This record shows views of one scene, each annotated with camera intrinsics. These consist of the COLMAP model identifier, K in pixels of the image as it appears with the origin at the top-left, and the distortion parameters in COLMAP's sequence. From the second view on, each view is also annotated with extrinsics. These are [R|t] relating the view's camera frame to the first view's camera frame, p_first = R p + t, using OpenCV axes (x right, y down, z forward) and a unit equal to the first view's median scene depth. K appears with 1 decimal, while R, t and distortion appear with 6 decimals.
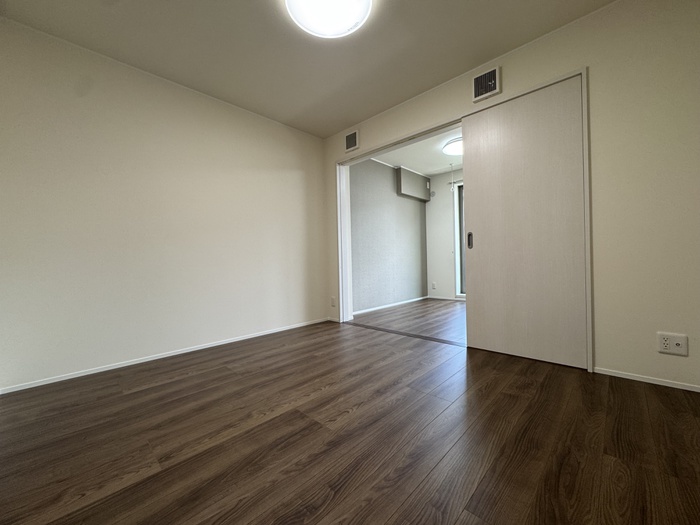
lens RADIAL K [[279.9, 0, 349.8], [0, 279.9, 261.4], [0, 0, 1]] dist [-0.001080, -0.000376]
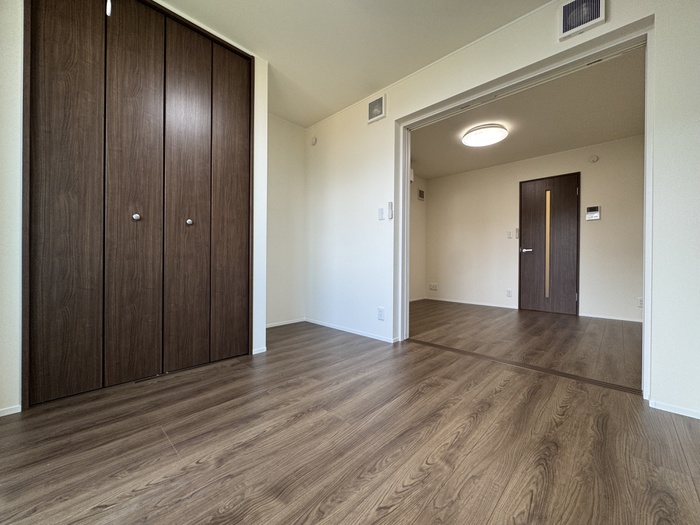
lens RADIAL K [[279.9, 0, 349.8], [0, 279.9, 261.4], [0, 0, 1]] dist [-0.001080, -0.000376]
pose [[-0.999739, 0.019232, 0.012301, 0.890267], [0.019308, 0.999795, 0.006026, -0.007274], [-0.012182, 0.006261, -0.999906, 3.215363]]
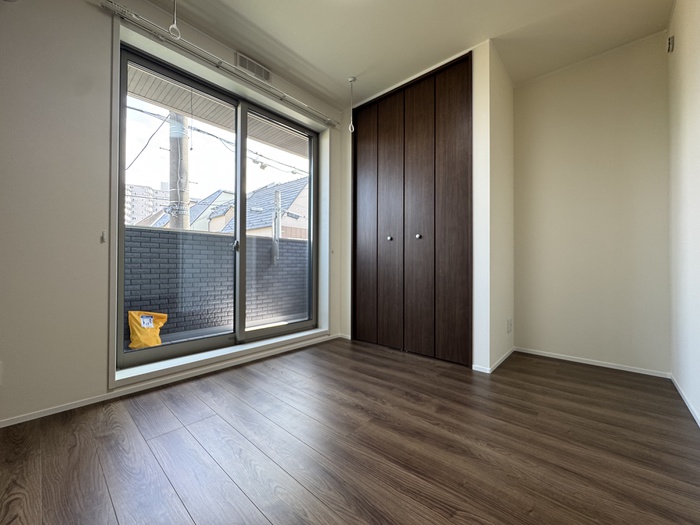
lens RADIAL K [[283.1, 0, 352.3], [0, 283.1, 262.5], [0, 0, 1]] dist [-0.002736, -0.000241]
pose [[-0.031526, 0.031485, 0.999007, 0.115934], [0.002174, 0.999504, -0.031432, 0.002871], [-0.999501, 0.001181, -0.031579, 2.442622]]
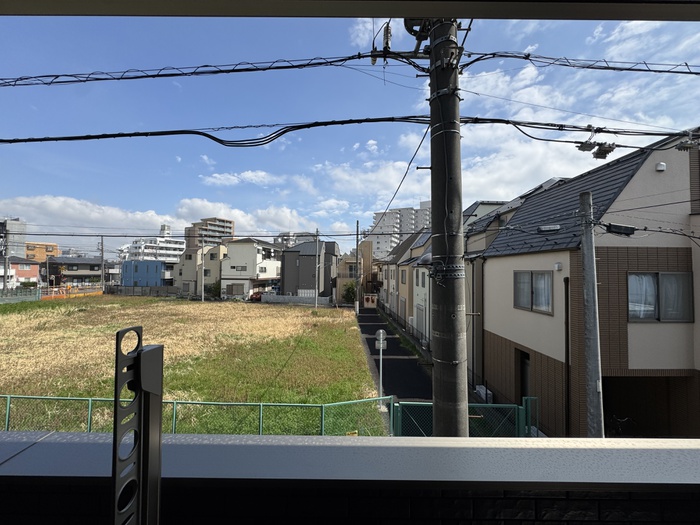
lens RADIAL K [[279.9, 0, 349.8], [0, 279.9, 261.4], [0, 0, 1]] dist [-0.001080, -0.000376]
pose [[0.725416, 0.050265, 0.686473, 1.478683], [-0.021039, 0.998483, -0.050878, -0.558481], [-0.687989, 0.022465, 0.725373, 3.305540]]
